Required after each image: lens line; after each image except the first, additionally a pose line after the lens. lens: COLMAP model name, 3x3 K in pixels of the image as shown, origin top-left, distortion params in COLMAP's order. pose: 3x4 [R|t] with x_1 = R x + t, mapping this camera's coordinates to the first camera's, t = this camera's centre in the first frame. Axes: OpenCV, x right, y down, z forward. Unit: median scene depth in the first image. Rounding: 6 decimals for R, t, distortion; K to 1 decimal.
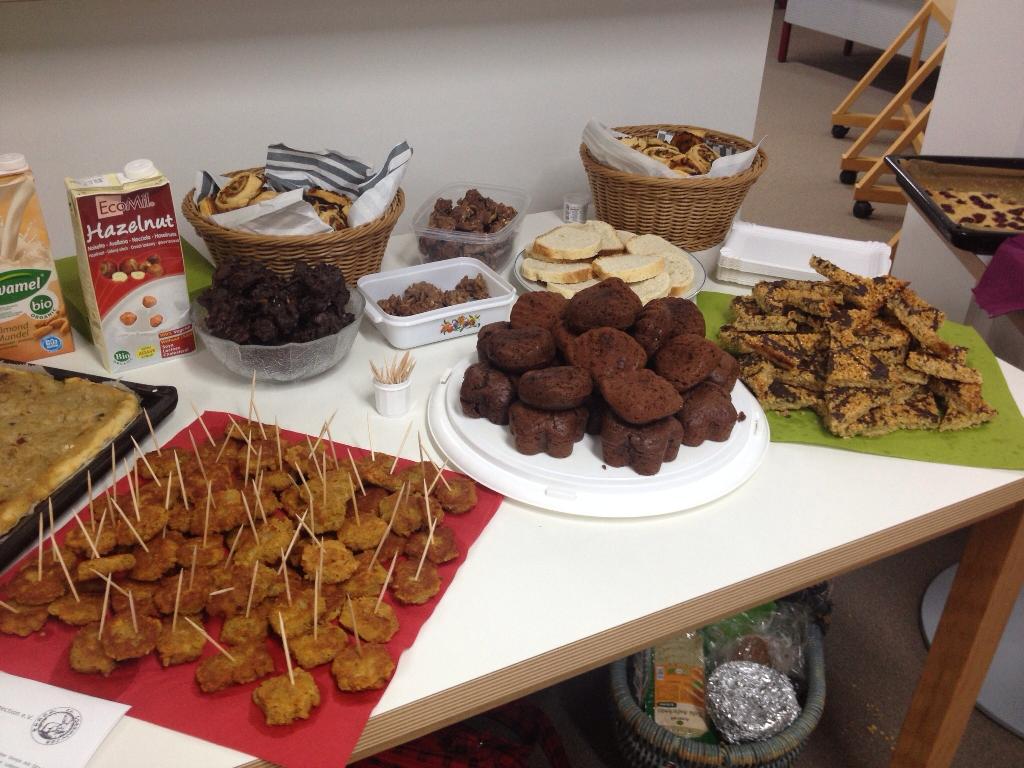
lens RADIAL K [[964.7, 0, 511.8], [0, 964.7, 388.5], [0, 0, 1]] dist [0.031247, 0.000000]
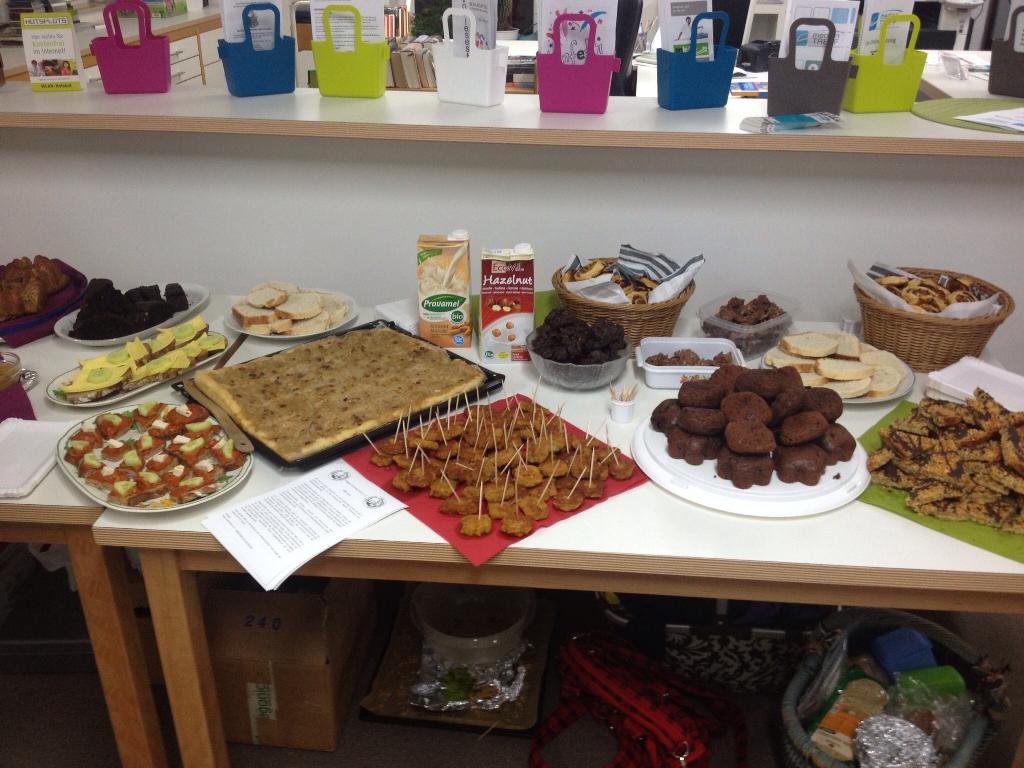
lens RADIAL K [[964.7, 0, 512.8], [0, 964.7, 382.8], [0, 0, 1]] dist [0.031247, 0.000000]
pose [[0.853115, 0.207440, -0.478710, 0.449718], [-0.250515, 0.967733, -0.027097, 0.050358], [0.457643, 0.143041, 0.877555, -0.448265]]
